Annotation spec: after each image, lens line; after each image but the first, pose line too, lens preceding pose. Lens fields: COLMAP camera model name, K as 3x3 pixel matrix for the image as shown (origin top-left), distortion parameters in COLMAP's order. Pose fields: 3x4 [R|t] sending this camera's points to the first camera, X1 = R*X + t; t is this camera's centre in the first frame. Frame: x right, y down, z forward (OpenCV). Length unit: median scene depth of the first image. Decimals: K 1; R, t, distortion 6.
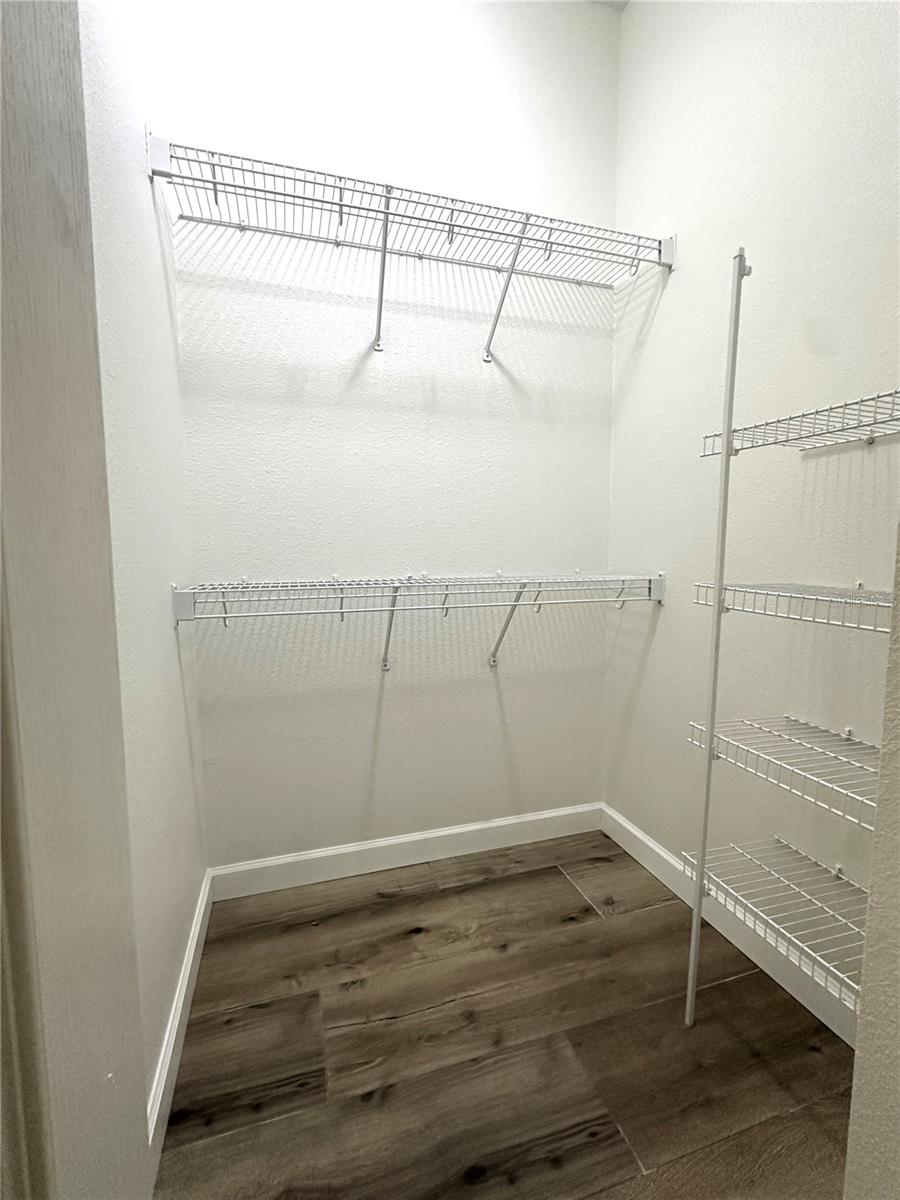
lens RADIAL K [[525.2, 0, 450.0], [0, 525.2, 600.0], [0, 0, 1]] dist [-0.002993, -0.000384]
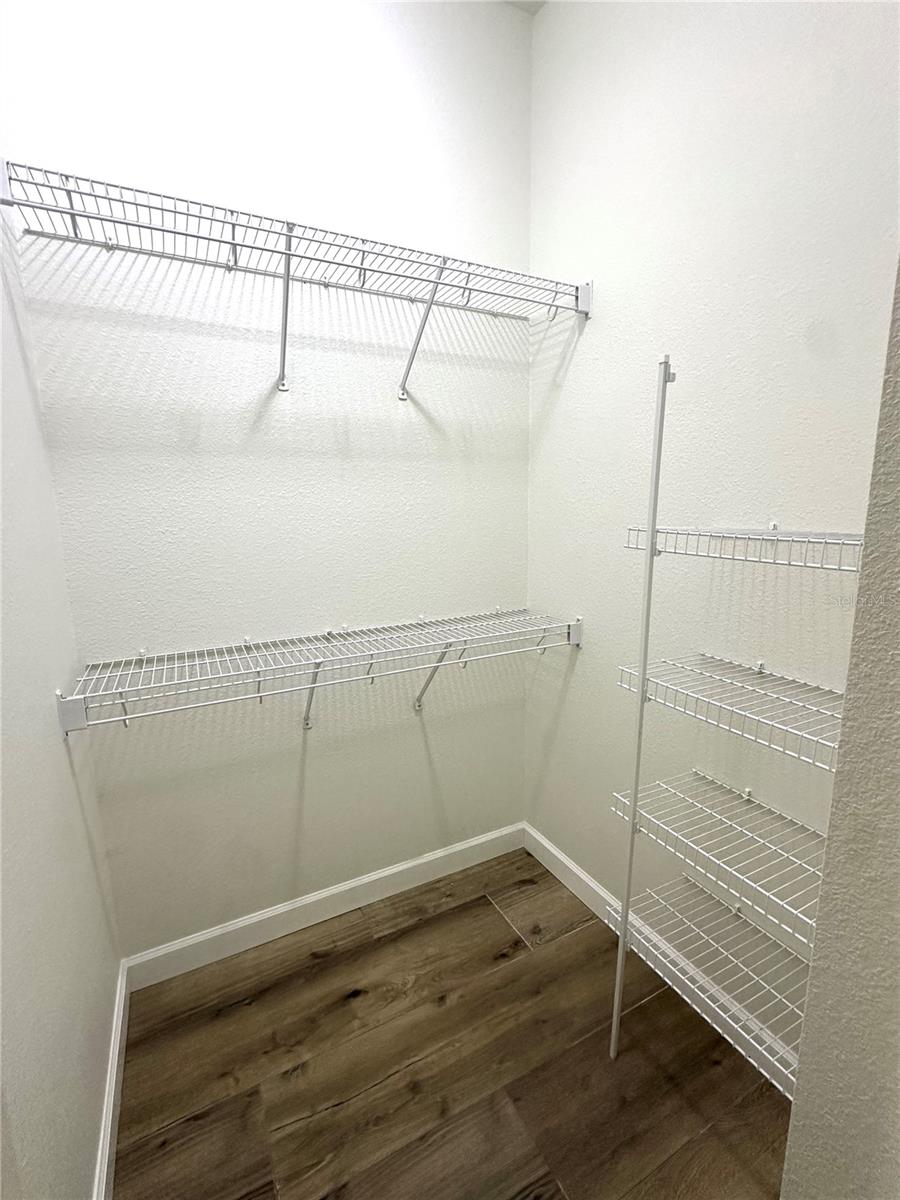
lens RADIAL K [[525.2, 0, 450.0], [0, 525.2, 600.0], [0, 0, 1]] dist [-0.002993, -0.000384]
pose [[0.984220, -0.040435, 0.172265, -0.025600], [0.027100, 0.996501, 0.079070, -0.189560], [-0.174859, -0.073154, 0.981872, 0.037581]]
